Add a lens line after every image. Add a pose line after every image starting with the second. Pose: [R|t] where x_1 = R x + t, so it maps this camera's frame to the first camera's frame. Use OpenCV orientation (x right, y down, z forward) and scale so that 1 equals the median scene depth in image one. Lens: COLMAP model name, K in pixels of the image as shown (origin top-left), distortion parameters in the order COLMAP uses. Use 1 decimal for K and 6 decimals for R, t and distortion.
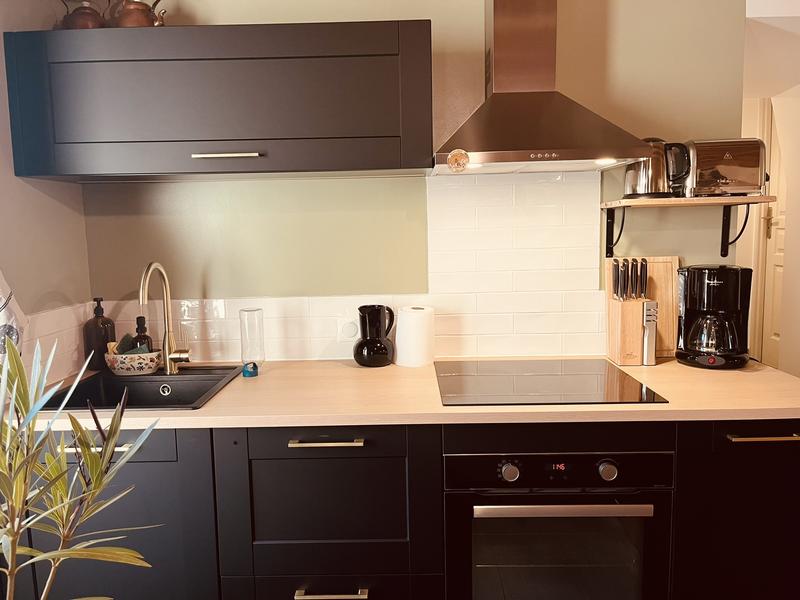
lens RADIAL K [[609.1, 0, 401.9], [0, 609.1, 301.9], [0, 0, 1]] dist [0.054363, -0.064468]
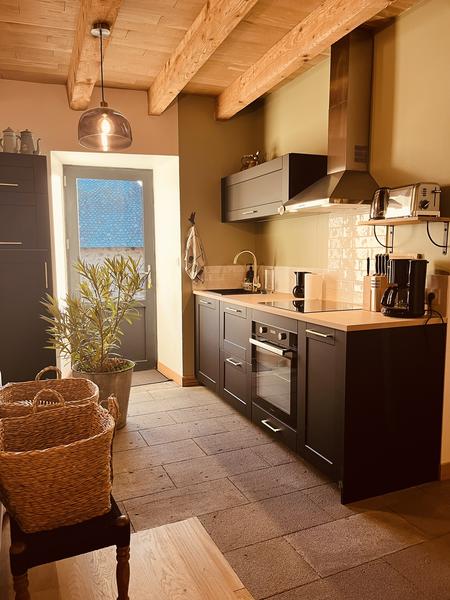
lens RADIAL K [[456.8, 0, 227.0], [0, 456.8, 302.9], [0, 0, 1]] dist [0.054363, -0.064468]
pose [[0.414956, 0.116585, -0.902341, 1.492261], [-0.106636, 0.991153, 0.079022, 0.017530], [0.903571, 0.063431, 0.423717, 0.036738]]
